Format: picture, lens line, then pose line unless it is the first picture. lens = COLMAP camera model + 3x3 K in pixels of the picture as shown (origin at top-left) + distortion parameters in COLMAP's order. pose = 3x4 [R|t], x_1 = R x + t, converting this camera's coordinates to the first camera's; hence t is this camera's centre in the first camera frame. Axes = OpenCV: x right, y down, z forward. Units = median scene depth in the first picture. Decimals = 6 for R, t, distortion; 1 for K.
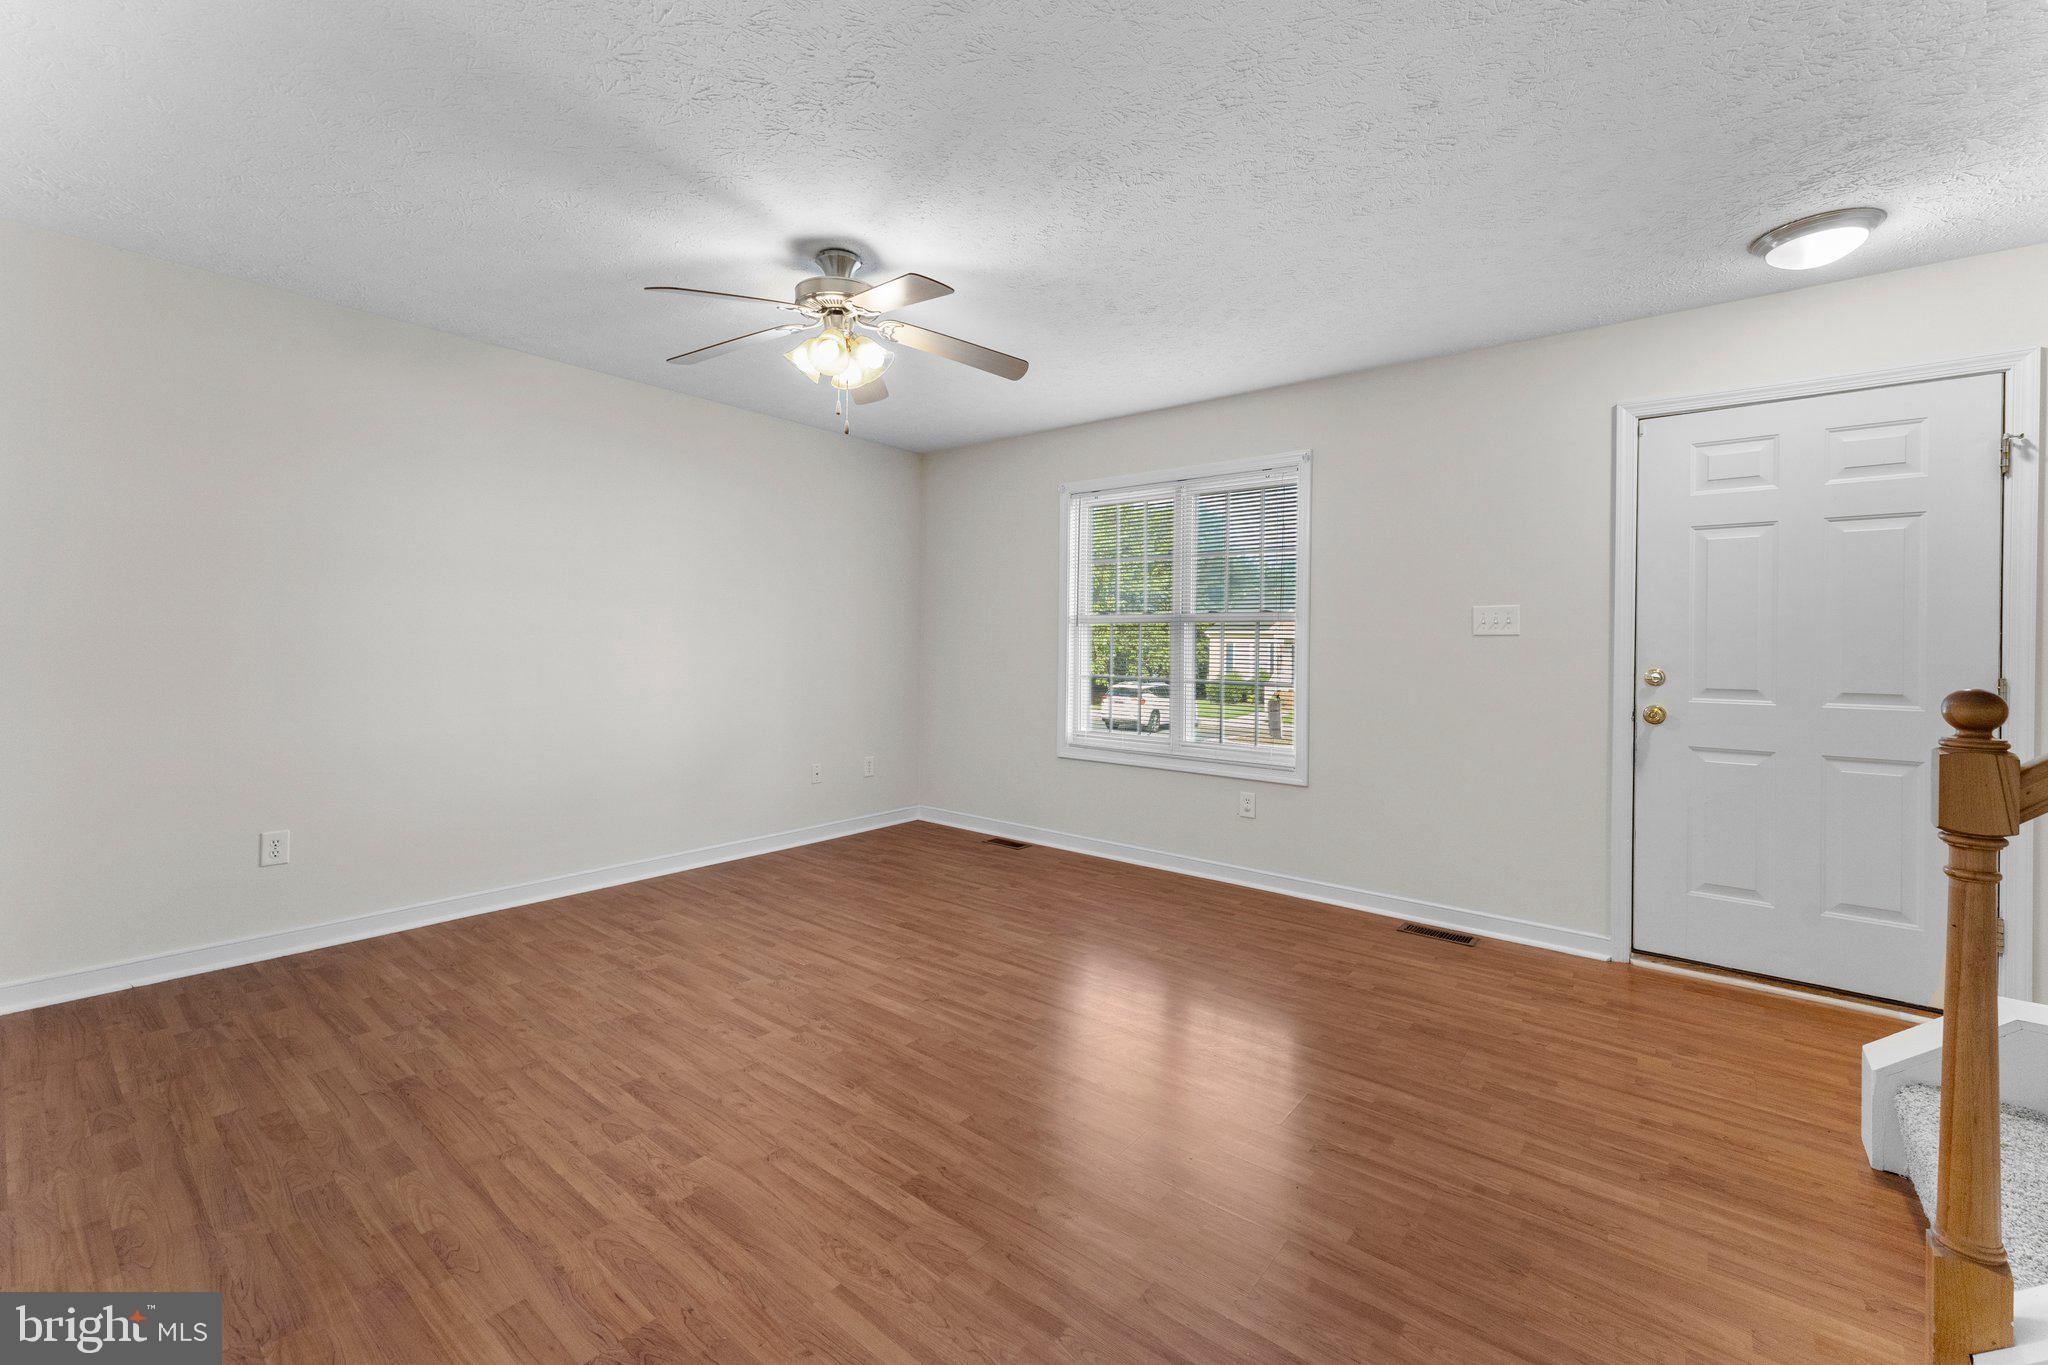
lens RADIAL K [[843.0, 0, 1026.8], [0, 843.0, 660.8], [0, 0, 1]] dist [0.000975, 0.000243]
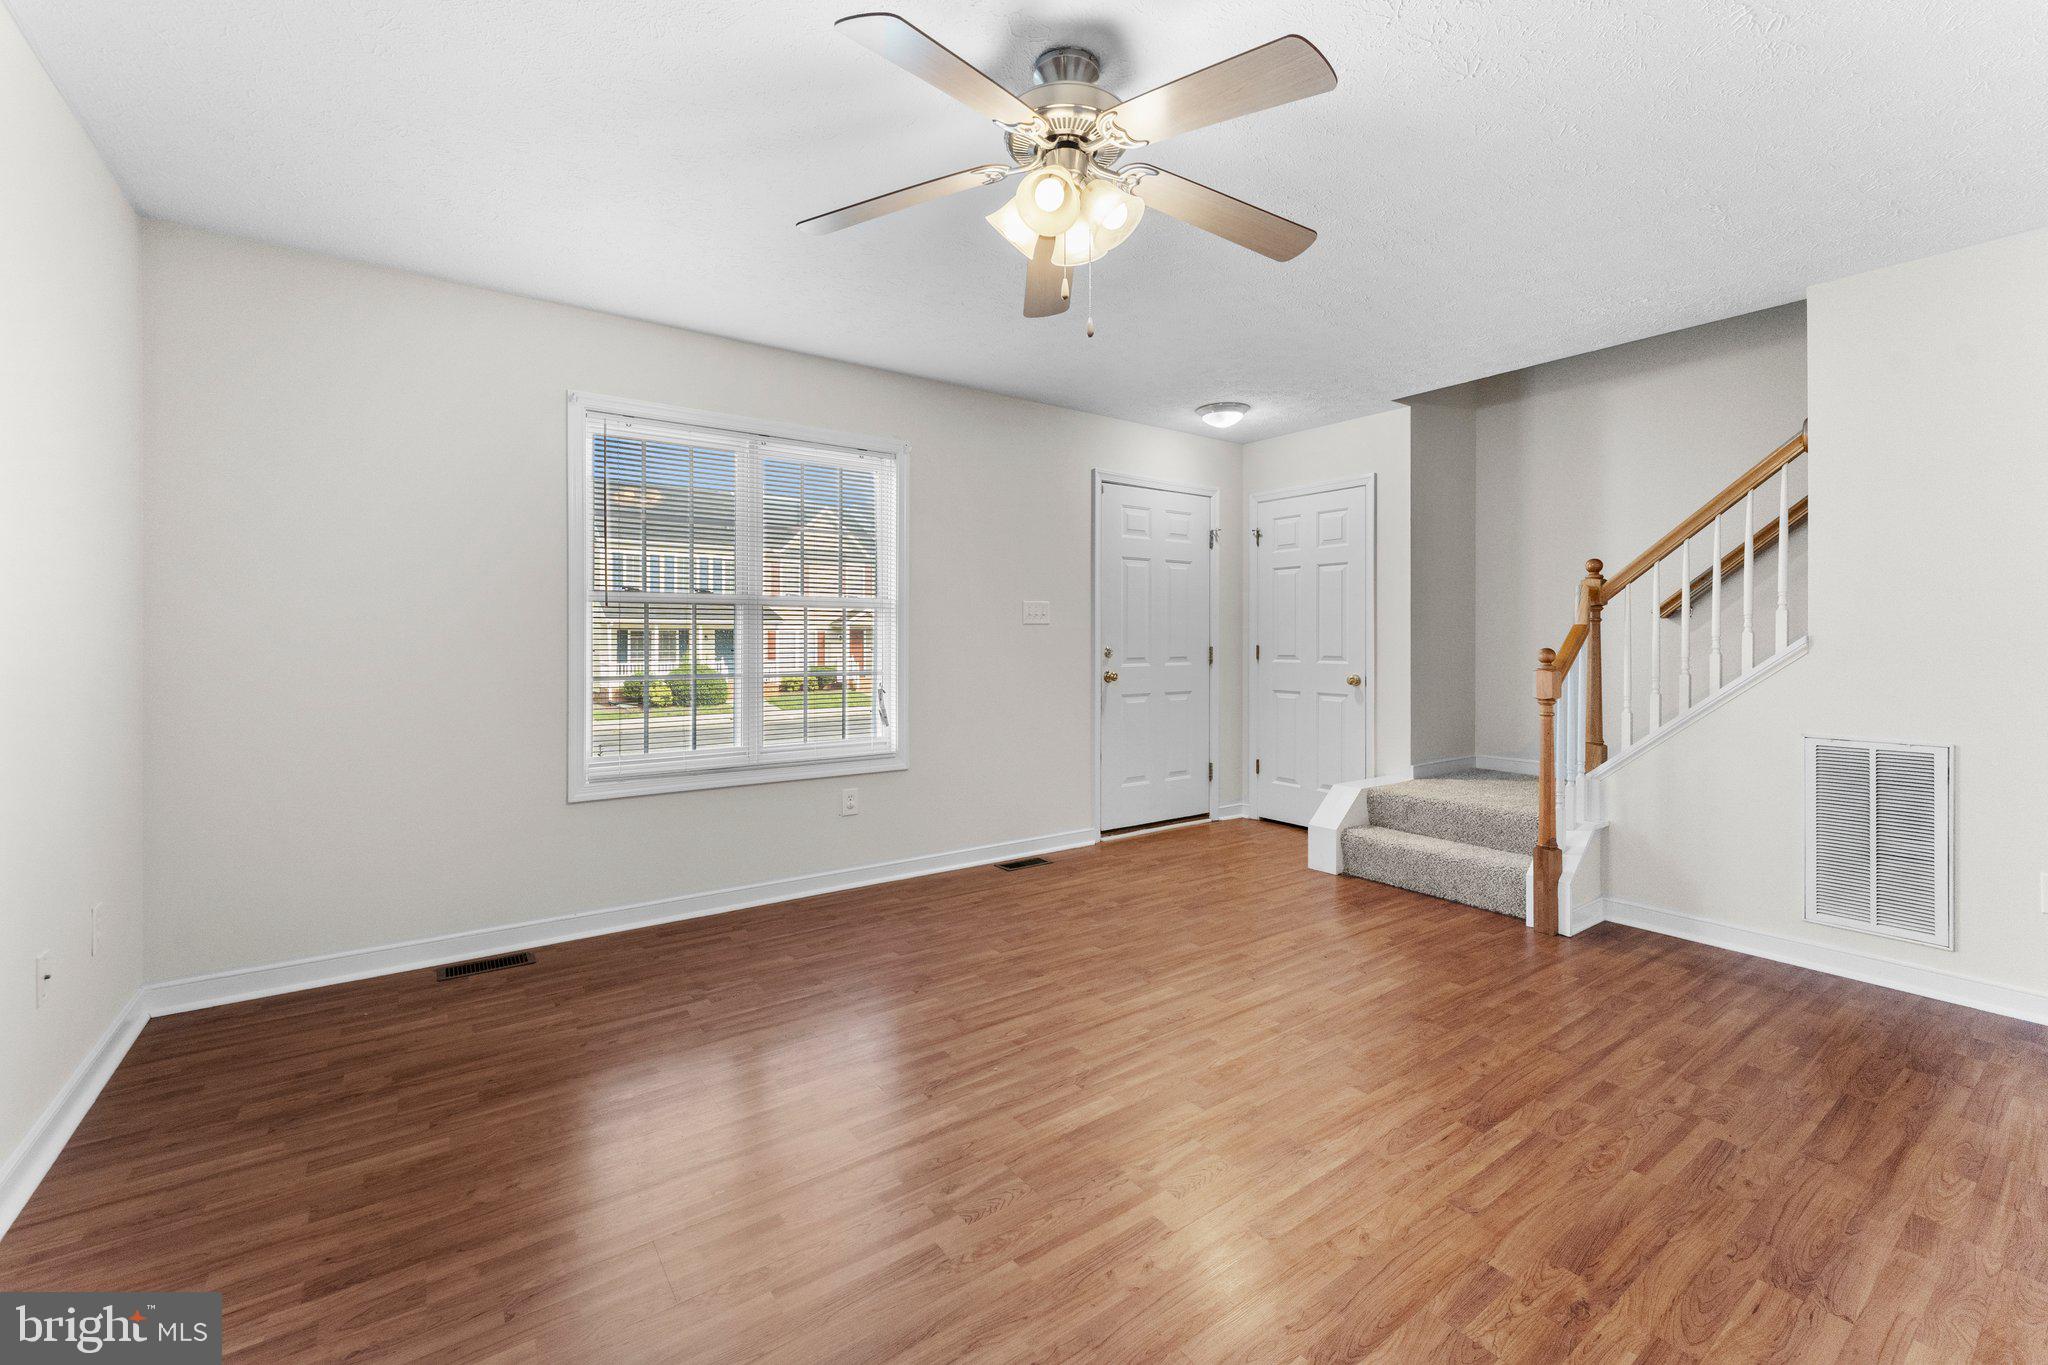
lens RADIAL K [[843.0, 0, 1026.6], [0, 843.0, 637.3], [0, 0, 1]] dist [0.000975, 0.000243]
pose [[0.263644, -0.011973, 0.964546, -0.870763], [0.019697, 0.999781, 0.007027, -0.022294], [-0.964419, 0.017146, 0.263823, 0.820991]]
